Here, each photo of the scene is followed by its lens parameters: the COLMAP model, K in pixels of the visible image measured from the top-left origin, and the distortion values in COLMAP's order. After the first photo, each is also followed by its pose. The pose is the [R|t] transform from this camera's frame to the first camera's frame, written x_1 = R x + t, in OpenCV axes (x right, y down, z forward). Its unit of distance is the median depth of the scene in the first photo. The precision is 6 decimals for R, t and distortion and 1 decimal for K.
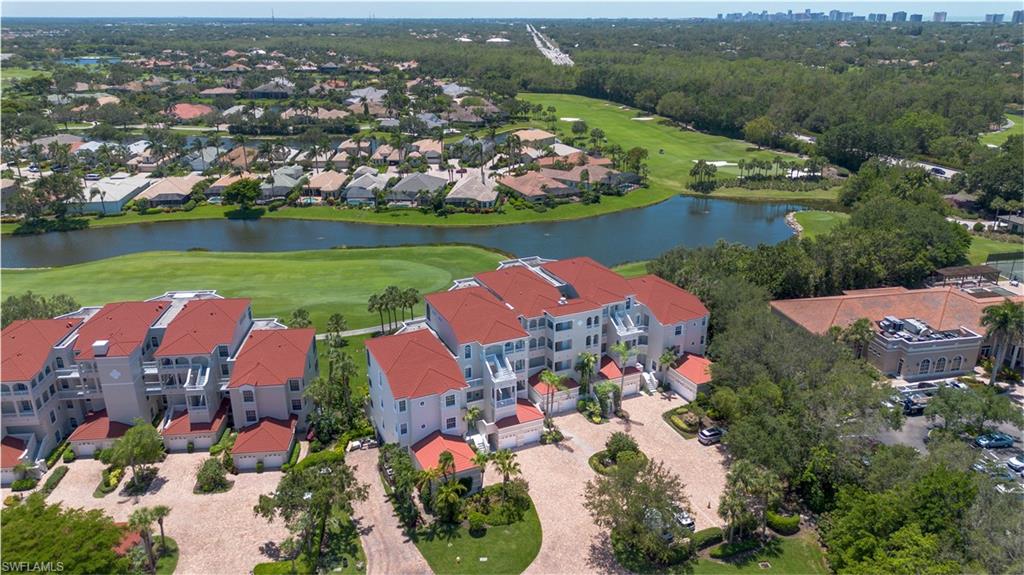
lens RADIAL K [[702.8, 0, 512.0], [0, 702.8, 287.5], [0, 0, 1]] dist [0.003122, 0.000523]
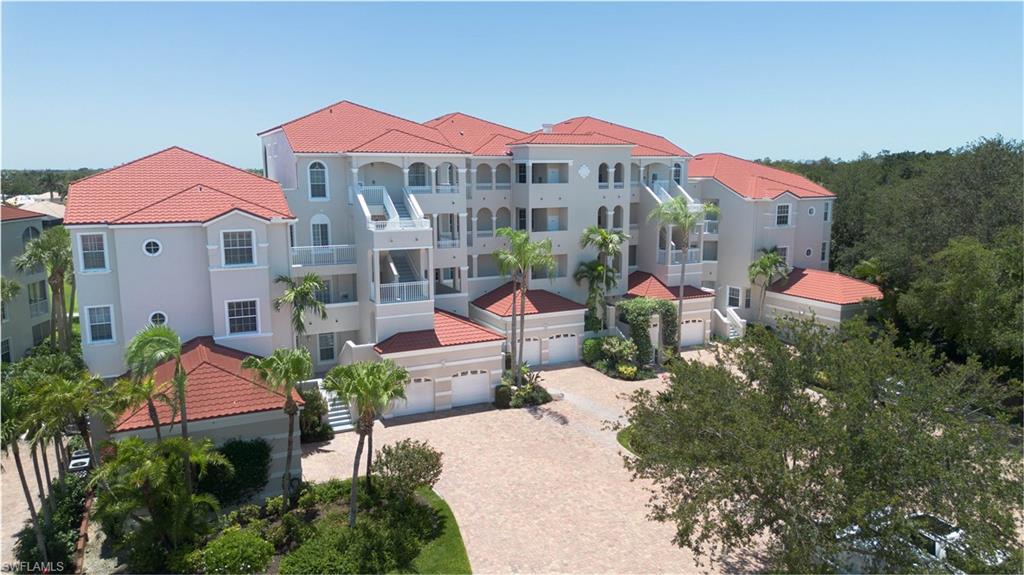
lens RADIAL K [[750.3, 0, 512.0], [0, 750.3, 287.5], [0, 0, 1]] dist [0.004532, 0.001431]
pose [[0.999866, -0.003626, 0.015967, 0.041609], [0.006159, 0.986836, -0.161605, 0.212004], [-0.015171, 0.161682, 0.986726, 0.534947]]
